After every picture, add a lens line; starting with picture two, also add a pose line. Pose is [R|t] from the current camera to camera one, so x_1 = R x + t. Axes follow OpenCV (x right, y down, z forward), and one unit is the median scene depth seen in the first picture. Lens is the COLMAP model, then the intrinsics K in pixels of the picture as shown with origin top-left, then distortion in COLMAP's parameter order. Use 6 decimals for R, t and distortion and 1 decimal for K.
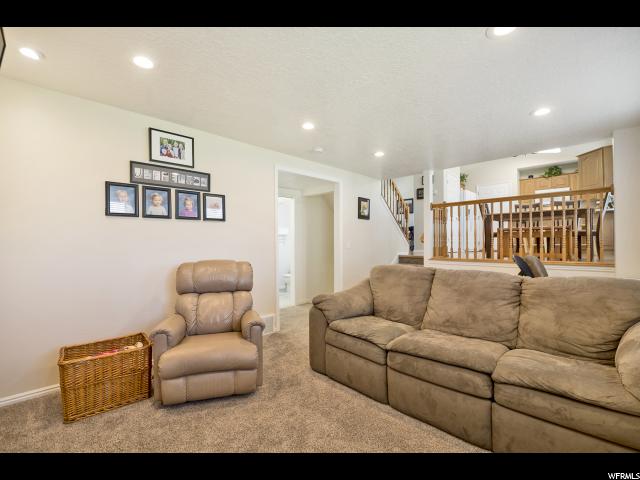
lens RADIAL K [[284.6, 0, 319.7], [0, 284.6, 241.8], [0, 0, 1]] dist [-0.015284, -0.001359]
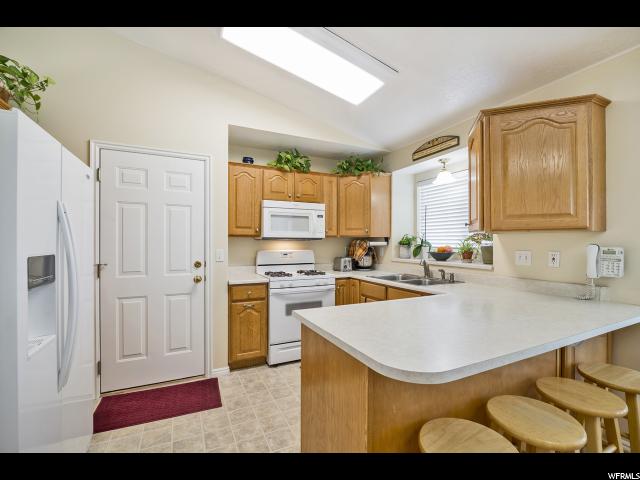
lens RADIAL K [[284.6, 0, 318.8], [0, 284.6, 244.1], [0, 0, 1]] dist [-0.015284, -0.001359]
pose [[0.323805, 0.001473, 0.946123, 0.417426], [-0.006400, 0.999979, 0.000633, -0.118223], [-0.946102, -0.006260, 0.323808, 0.799188]]
